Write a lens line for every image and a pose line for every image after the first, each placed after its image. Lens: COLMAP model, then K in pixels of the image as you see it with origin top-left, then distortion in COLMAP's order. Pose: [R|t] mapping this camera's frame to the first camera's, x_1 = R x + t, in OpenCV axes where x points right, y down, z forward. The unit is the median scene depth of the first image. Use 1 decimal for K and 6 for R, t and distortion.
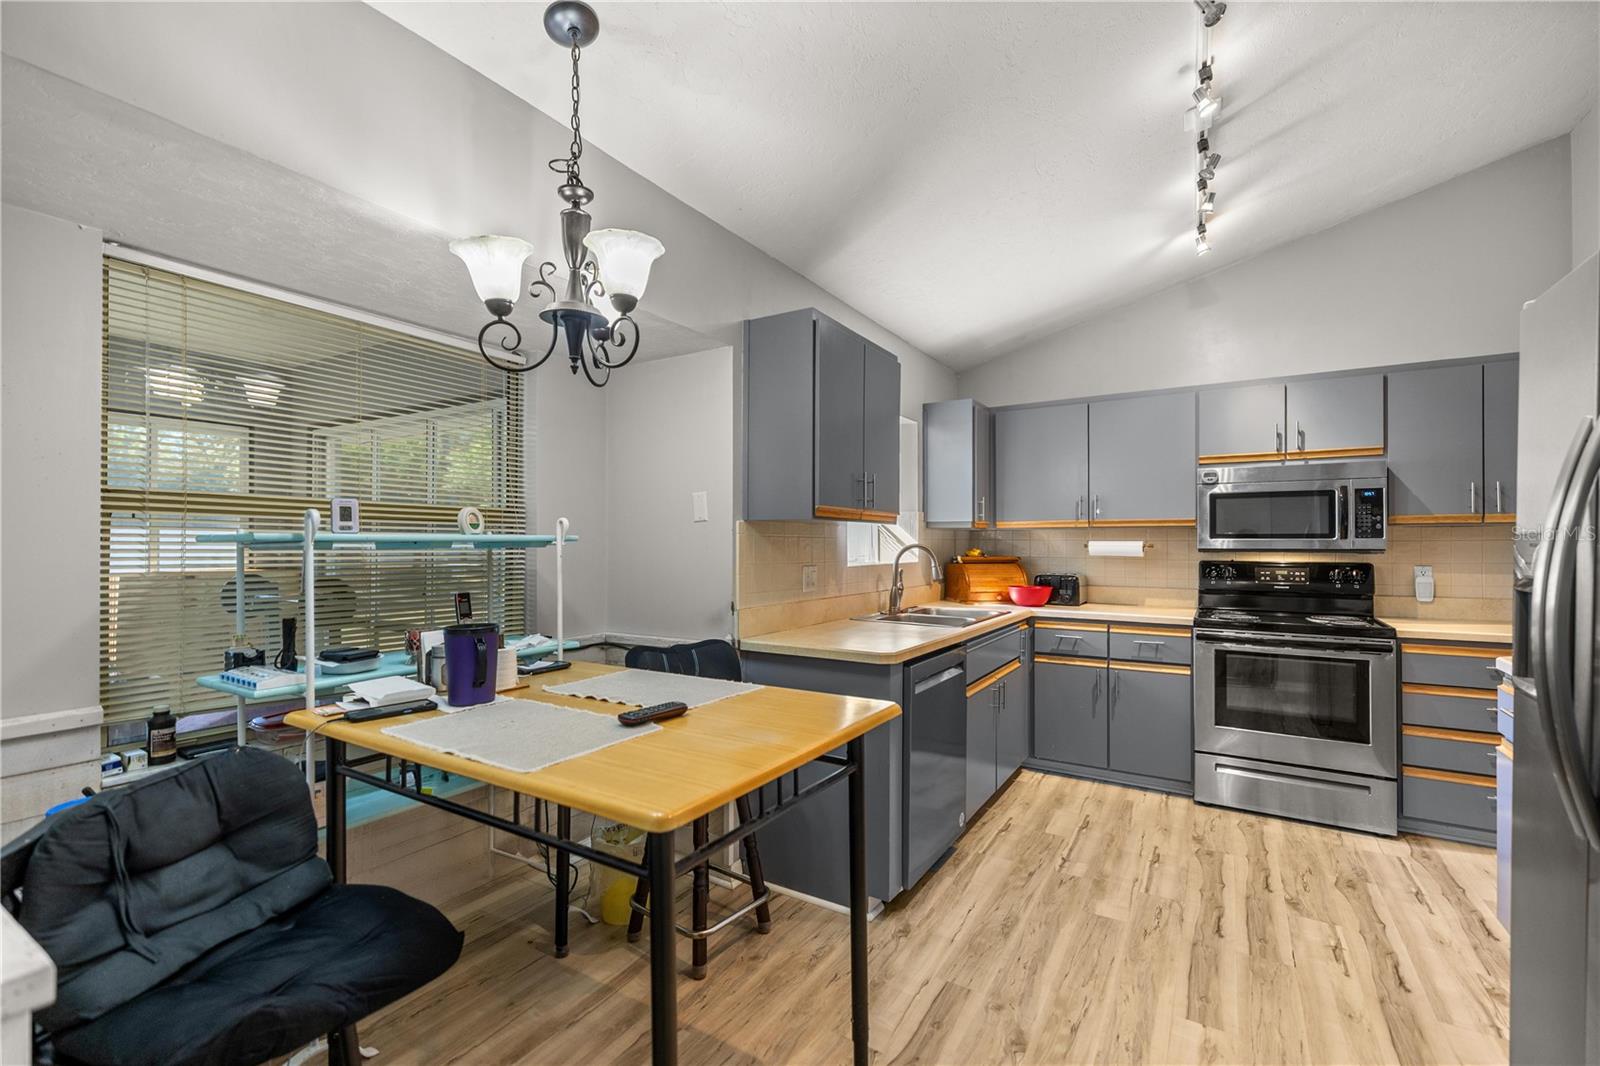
lens RADIAL K [[679.0, 0, 805.4], [0, 679.0, 543.5], [0, 0, 1]] dist [0.002124, -0.000163]
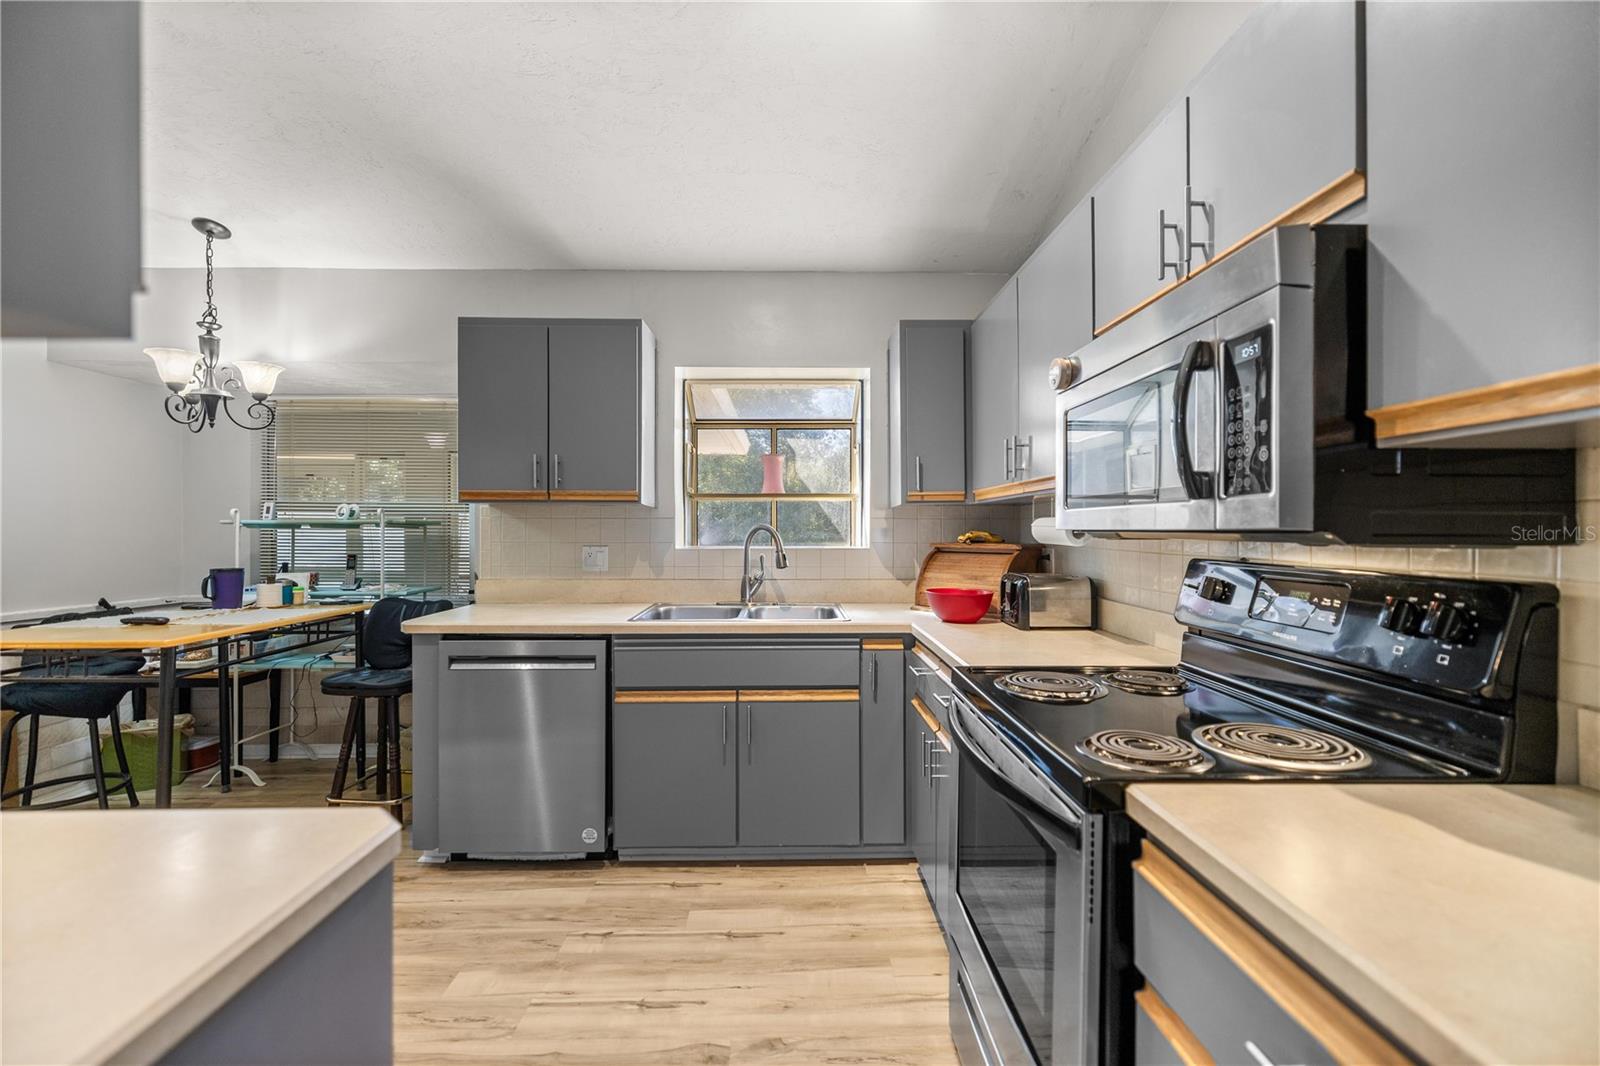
lens RADIAL K [[679.0, 0, 803.9], [0, 679.0, 532.1], [0, 0, 1]] dist [0.002124, -0.000163]
pose [[0.539875, 0.000636, -0.841745, 1.123405], [0.004536, 0.999983, 0.003665, 0.011048], [0.841733, -0.005796, 0.539863, 0.762623]]
